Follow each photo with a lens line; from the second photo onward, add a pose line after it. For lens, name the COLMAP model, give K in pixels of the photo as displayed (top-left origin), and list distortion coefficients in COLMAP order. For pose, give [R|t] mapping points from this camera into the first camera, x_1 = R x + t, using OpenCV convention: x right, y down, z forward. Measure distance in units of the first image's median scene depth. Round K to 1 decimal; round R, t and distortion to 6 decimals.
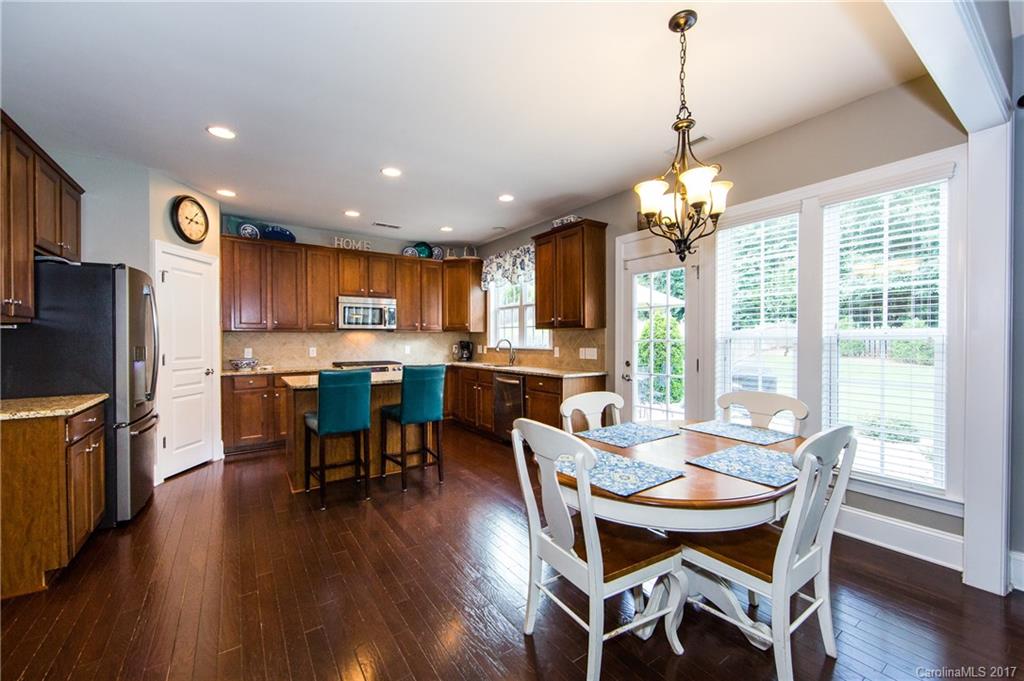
lens RADIAL K [[406.3, 0, 519.2], [0, 406.3, 338.2], [0, 0, 1]] dist [0.003106, -0.000490]
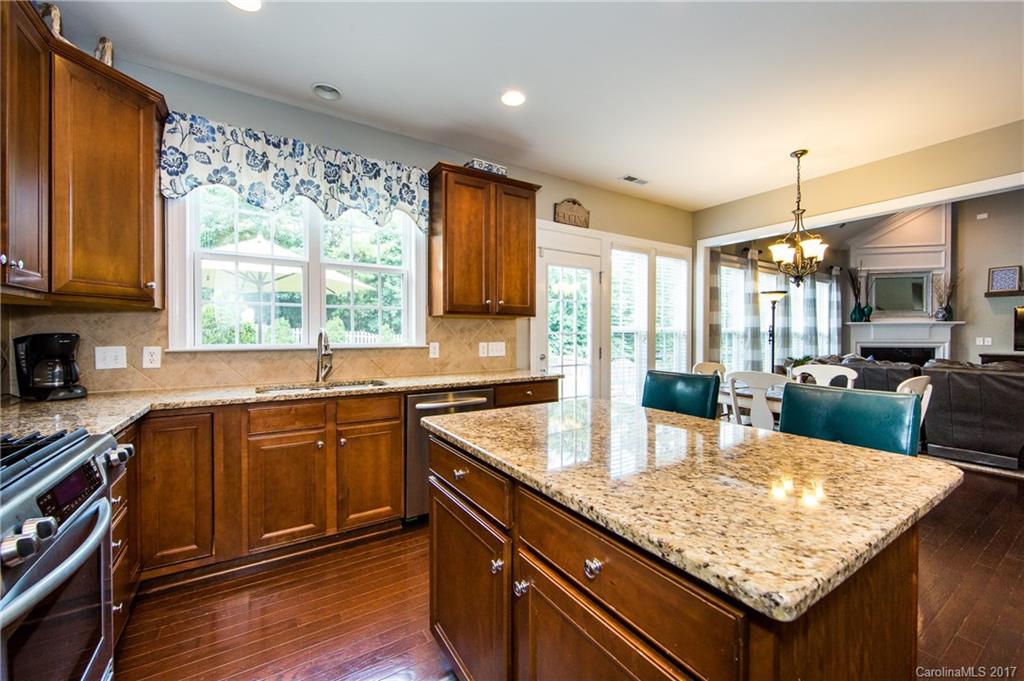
lens RADIAL K [[406.3, 0, 510.6], [0, 406.3, 337.3], [0, 0, 1]] dist [0.003106, -0.000490]
pose [[0.047880, -0.006169, 0.998834, -0.578564], [-0.002789, 0.999976, 0.006310, 0.009266], [-0.998849, -0.003088, 0.047861, 0.875155]]
